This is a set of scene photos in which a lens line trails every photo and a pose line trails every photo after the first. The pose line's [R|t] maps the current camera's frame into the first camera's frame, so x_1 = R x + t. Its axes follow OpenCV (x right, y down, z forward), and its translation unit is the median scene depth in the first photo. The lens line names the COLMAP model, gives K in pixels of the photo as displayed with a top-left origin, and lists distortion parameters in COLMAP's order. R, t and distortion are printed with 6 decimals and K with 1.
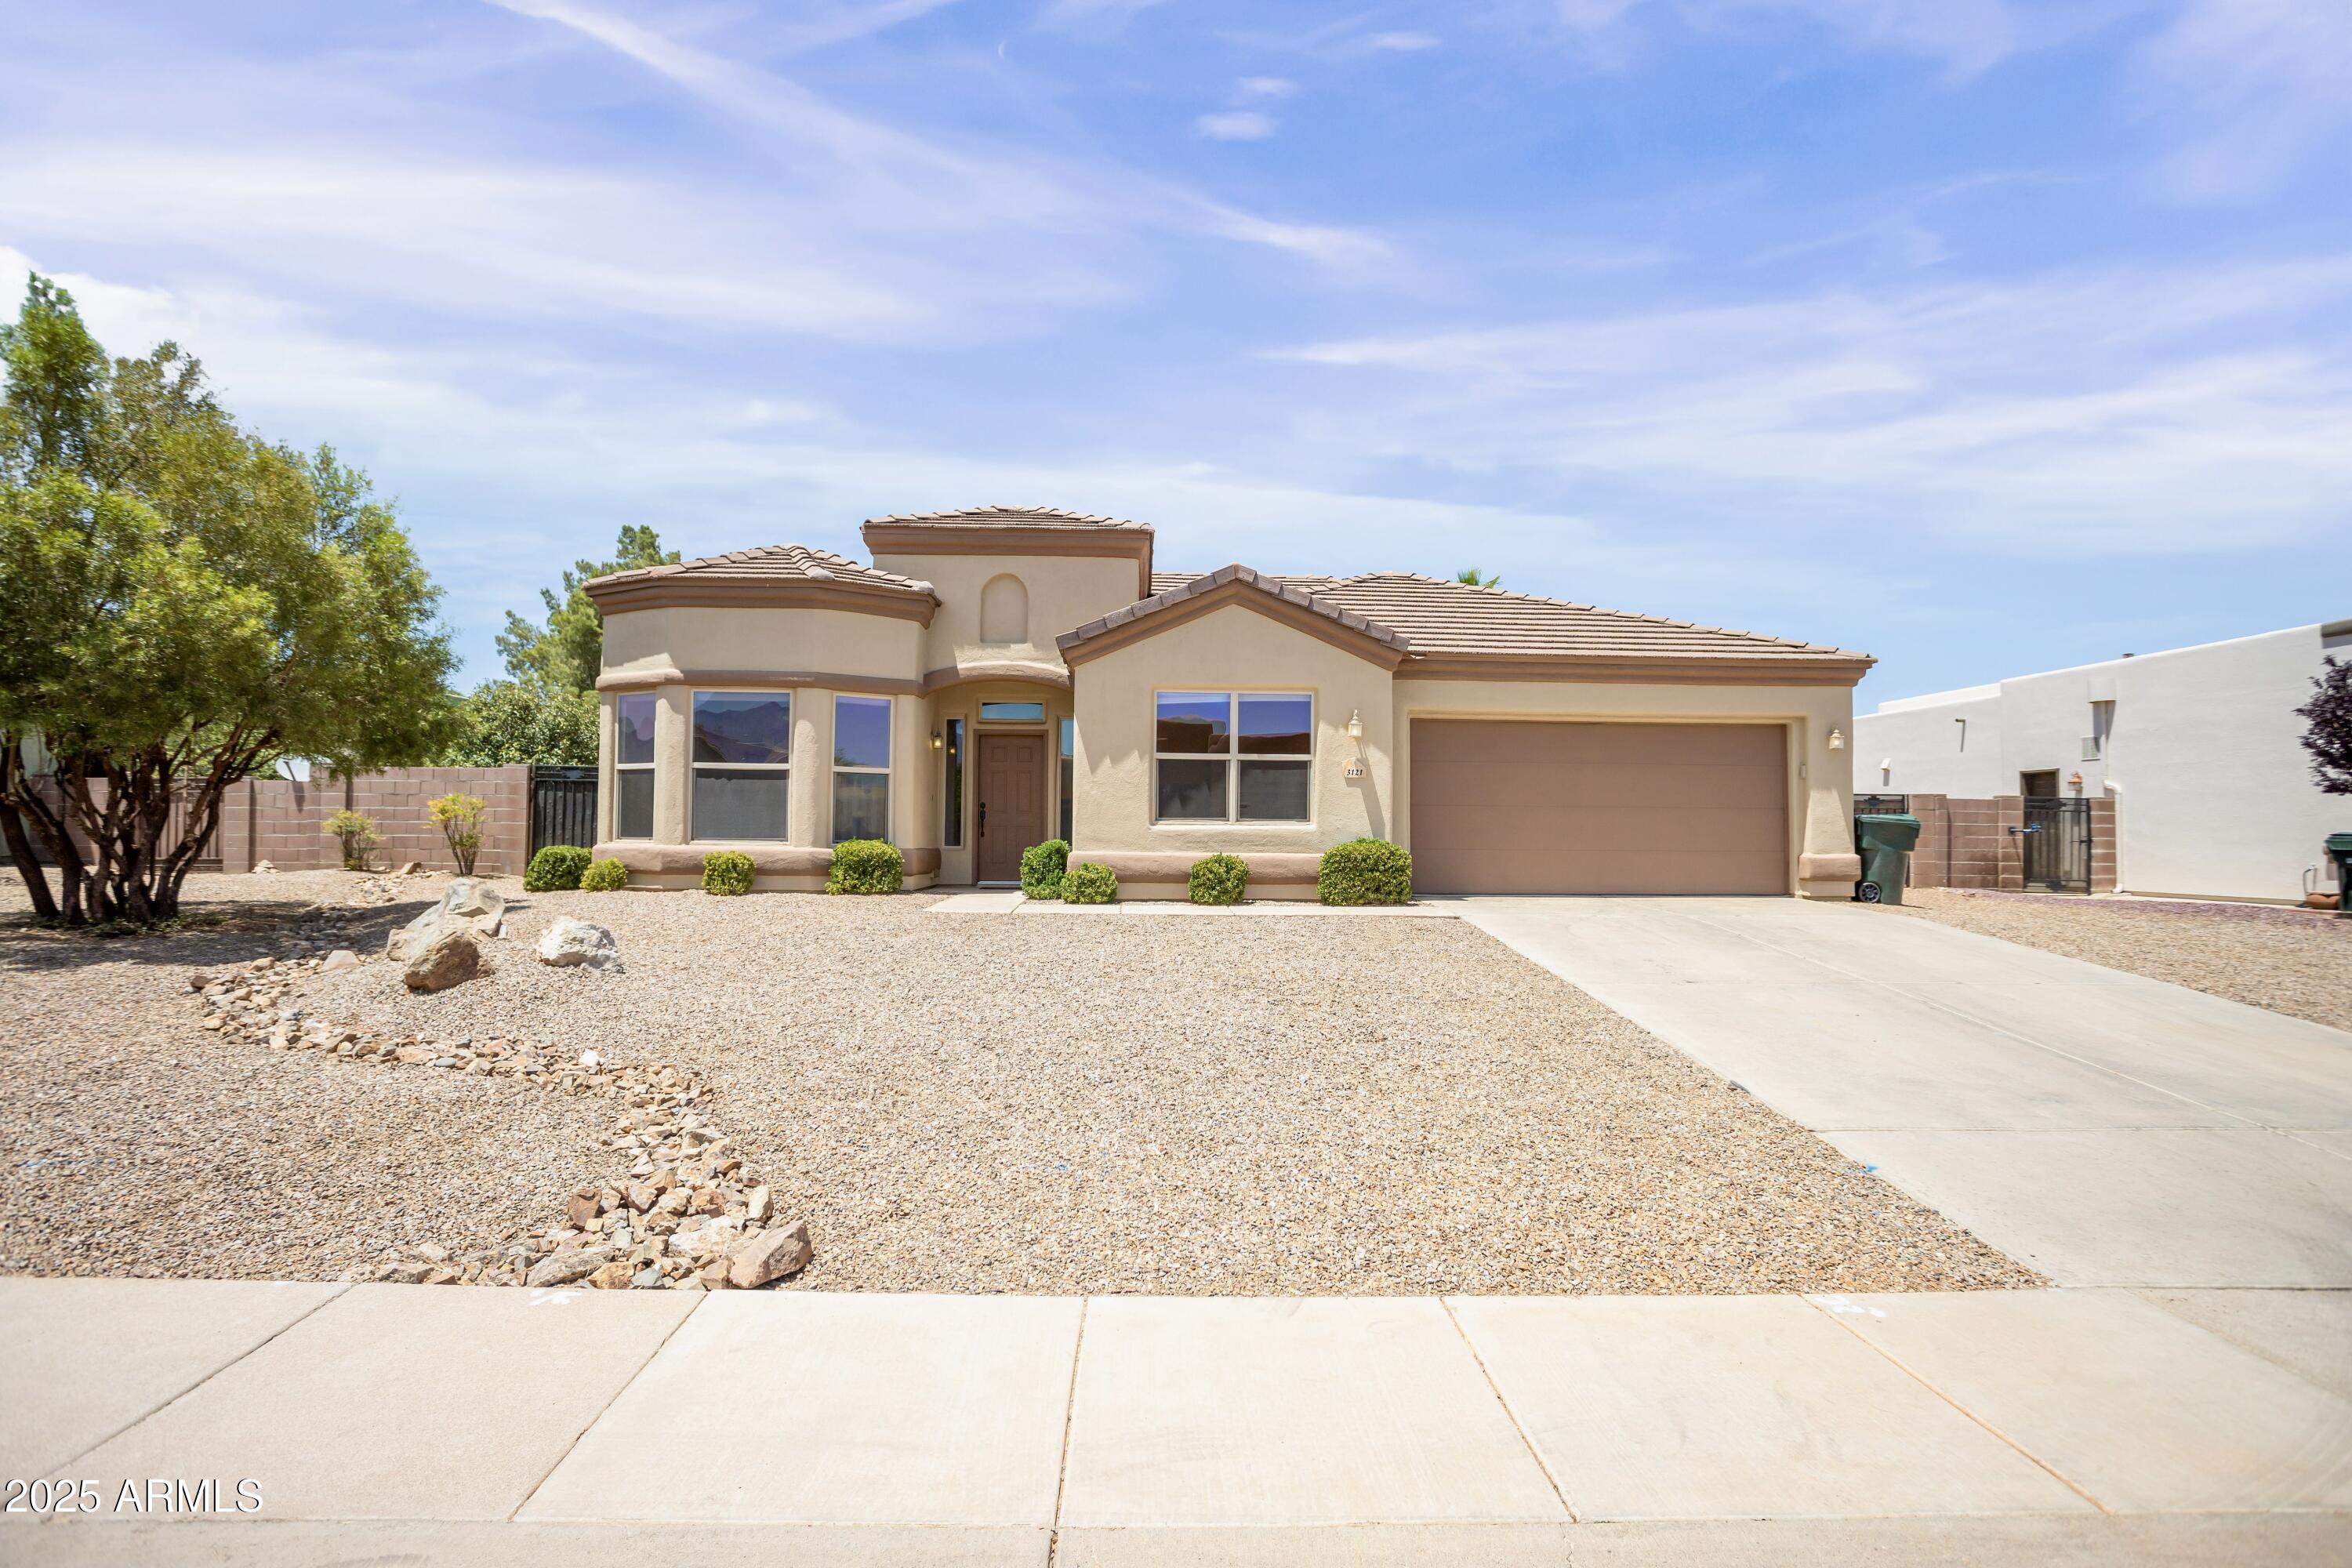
lens RADIAL K [[1155.2, 0, 1176.0], [0, 1155.2, 784.0], [0, 0, 1]] dist [-0.076292, 0.040547]
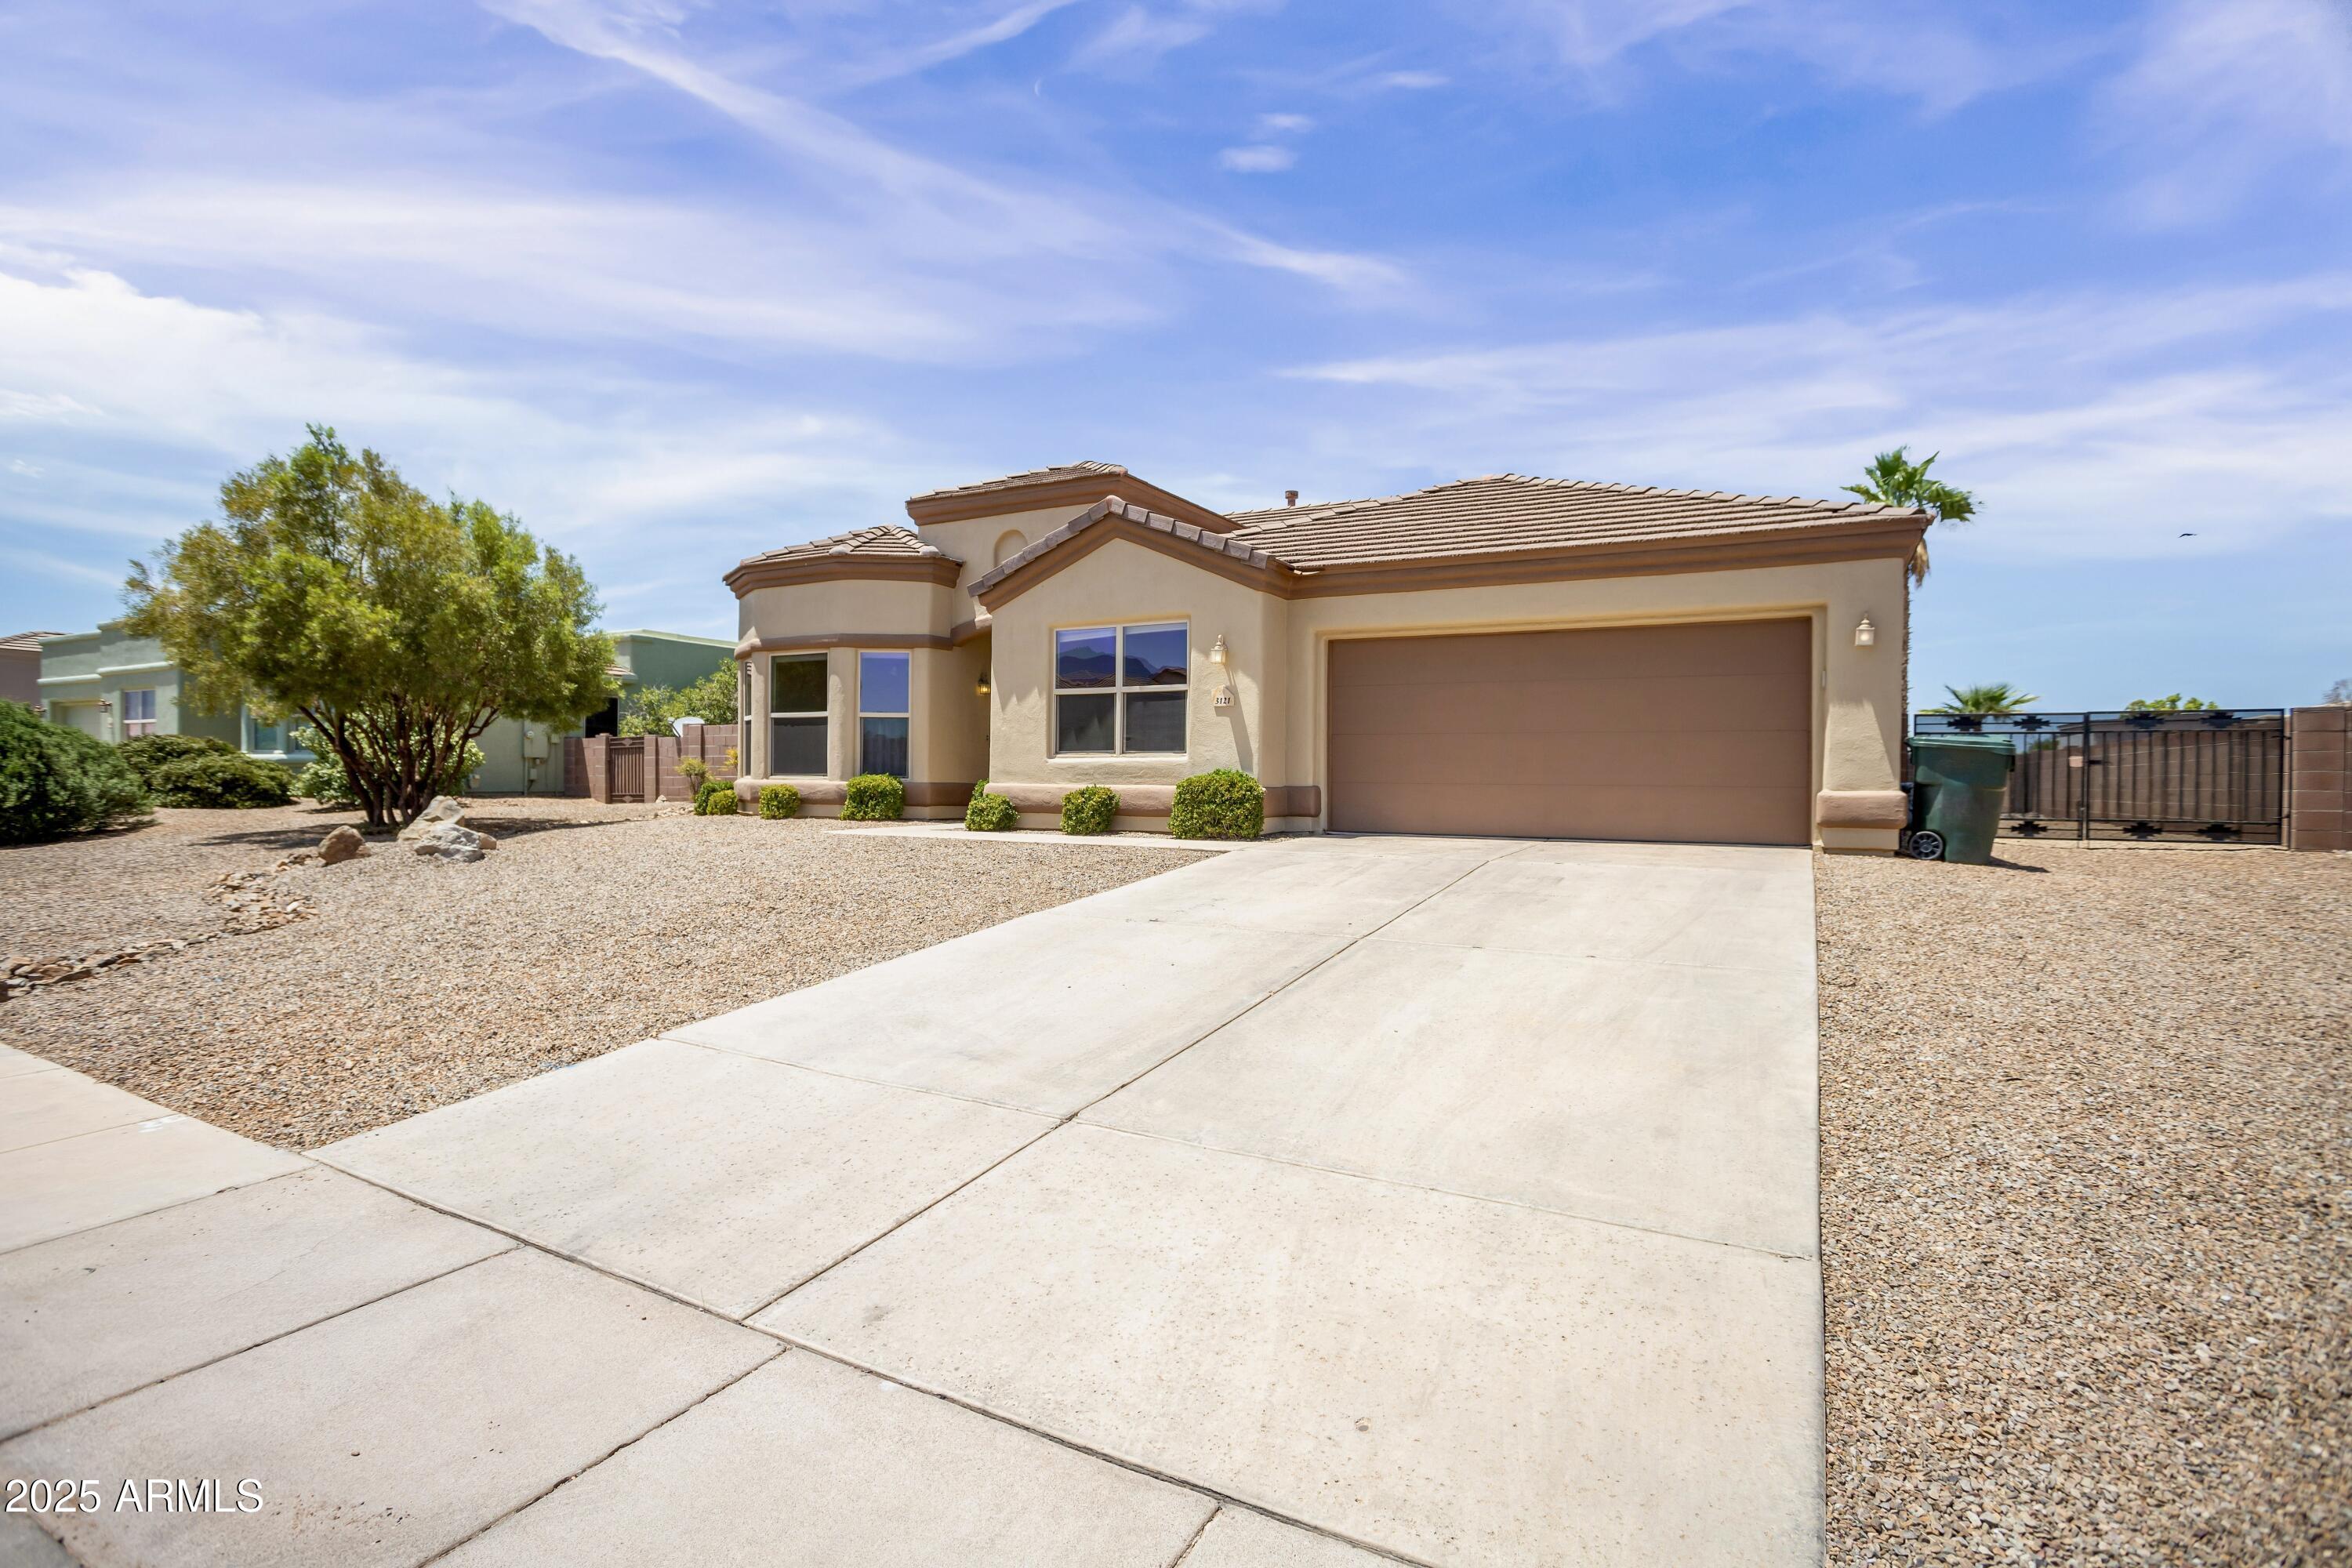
lens RADIAL K [[1155.2, 0, 1176.0], [0, 1155.2, 784.0], [0, 0, 1]] dist [-0.076292, 0.040547]
pose [[0.857589, 0.000108, -0.514335, 0.591785], [0.021437, 0.999124, 0.035952, 0.022596], [0.513888, -0.041858, 0.856835, 0.152109]]
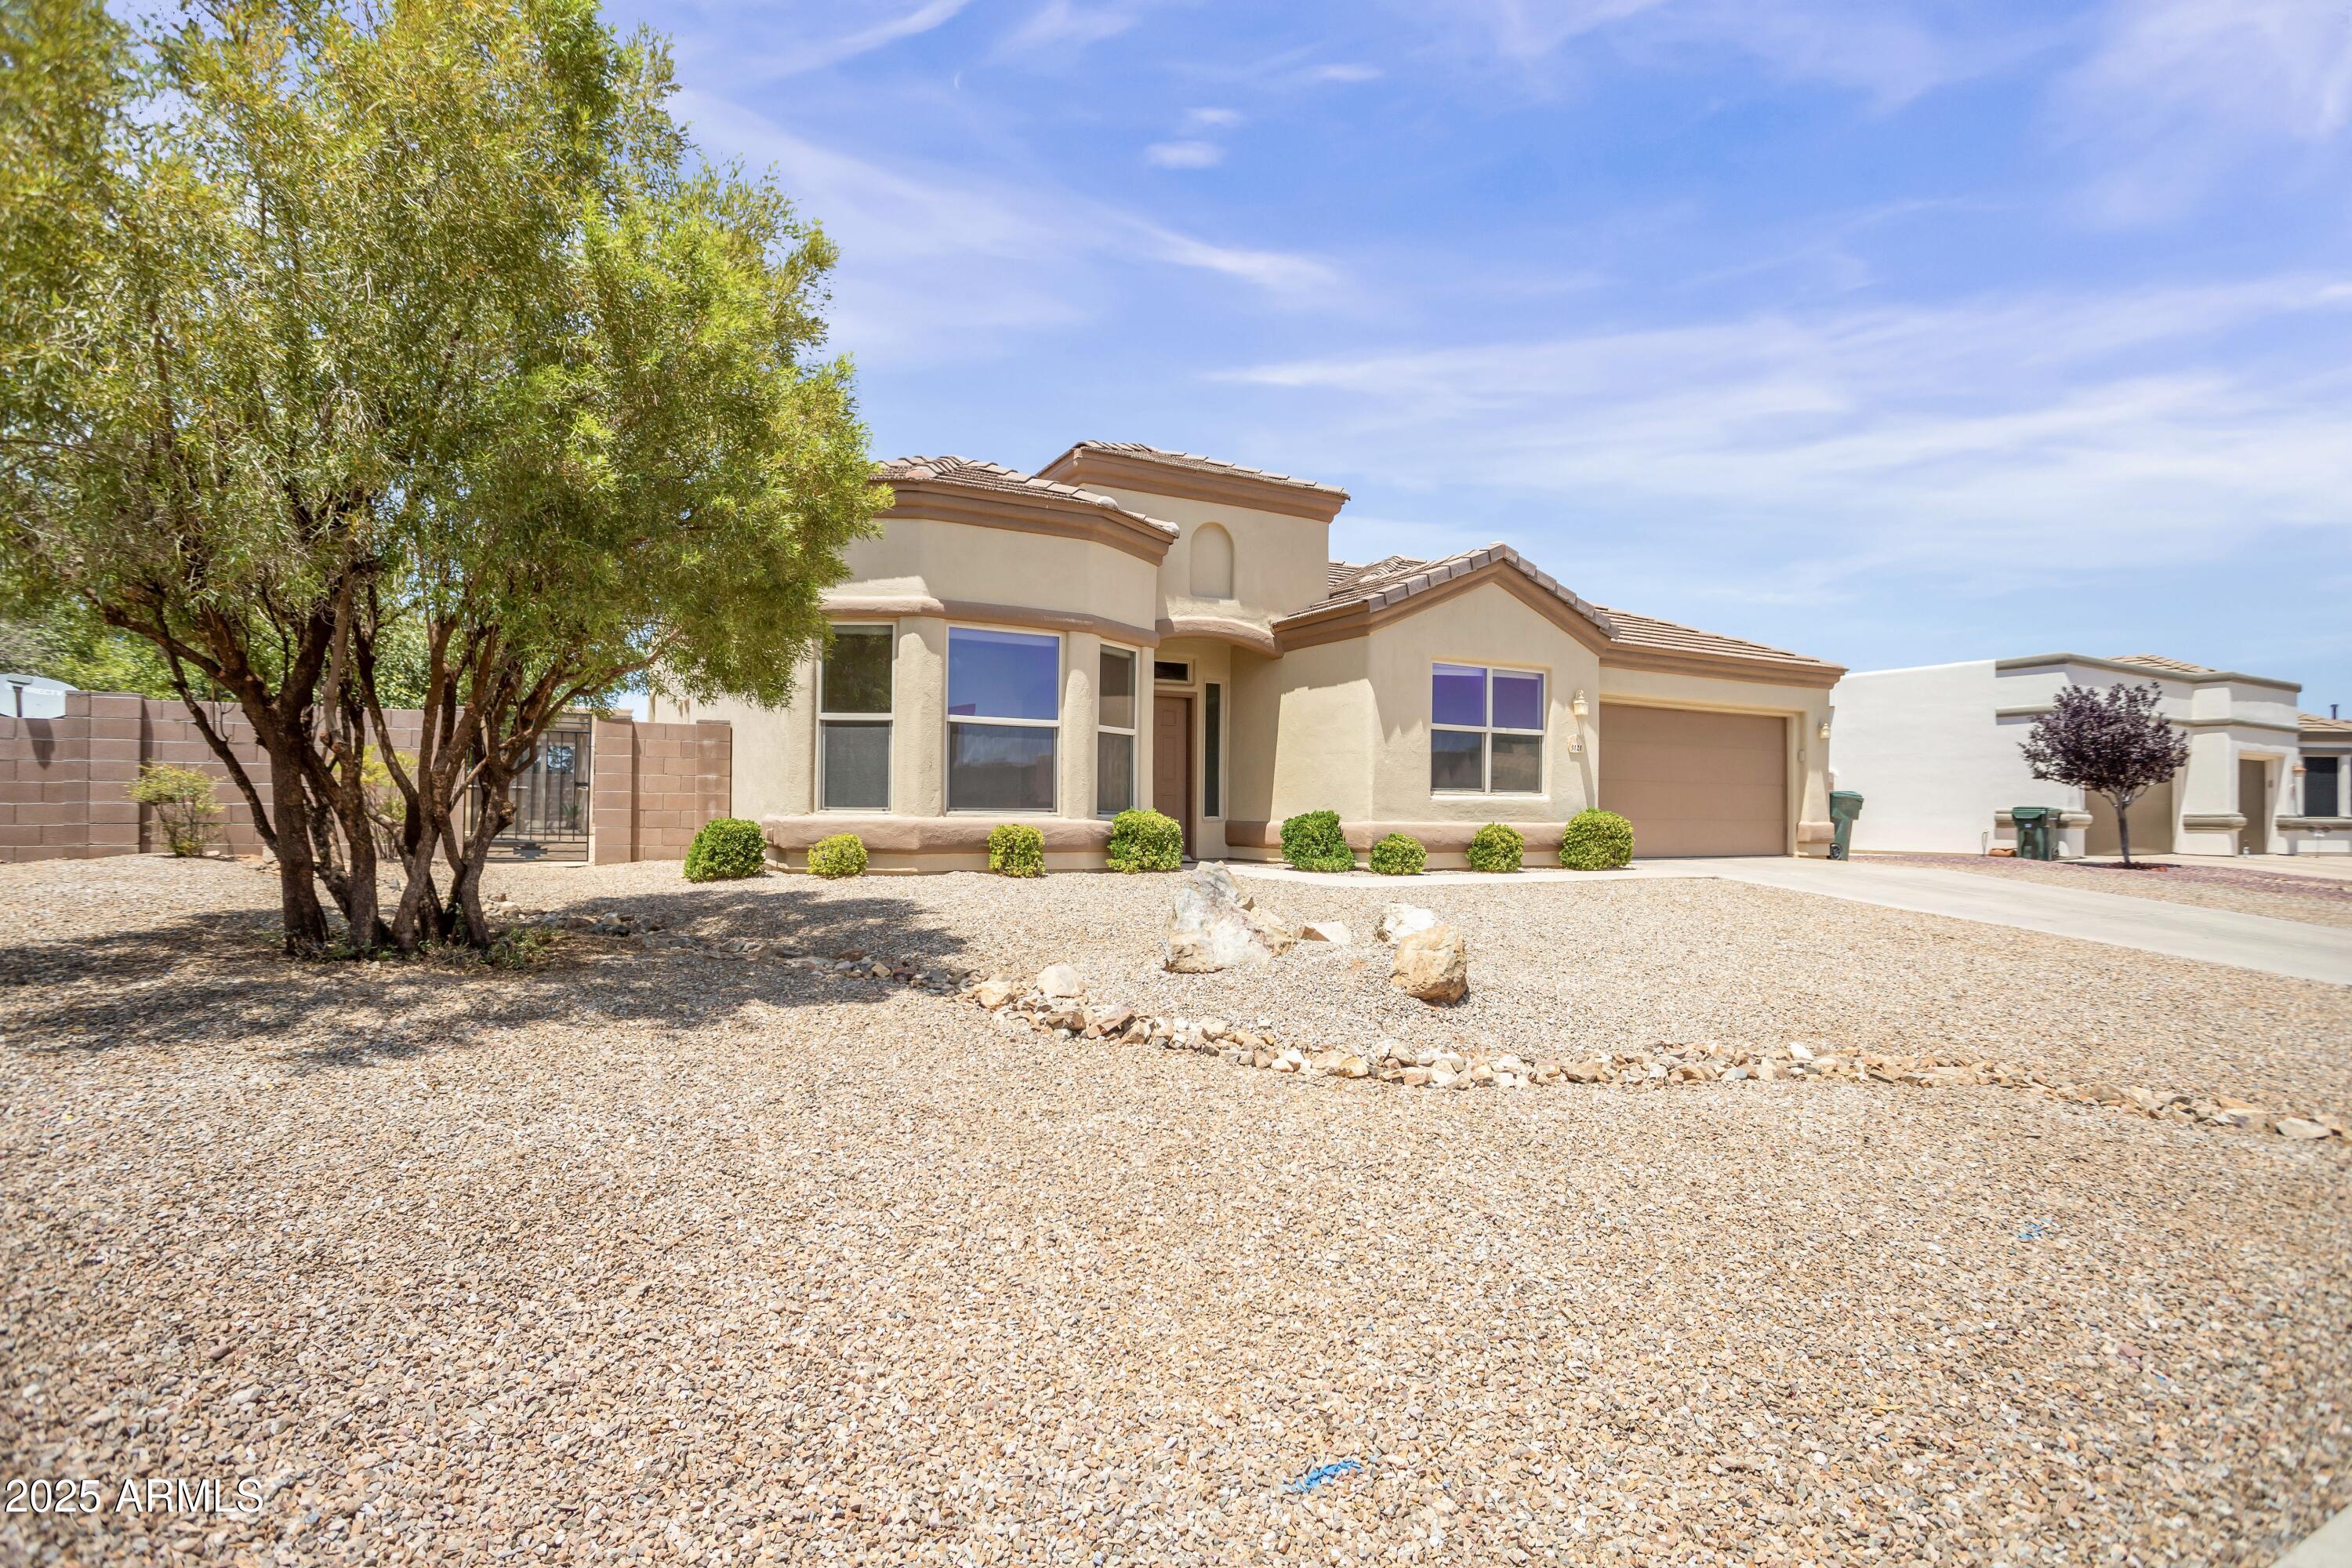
lens RADIAL K [[1155.2, 0, 1176.0], [0, 1155.2, 784.0], [0, 0, 1]] dist [-0.076292, 0.040547]
pose [[0.897415, 0.010755, 0.441056, -0.632494], [-0.021500, 0.999581, 0.019371, 0.010807], [-0.440662, -0.026867, 0.897271, 0.193534]]
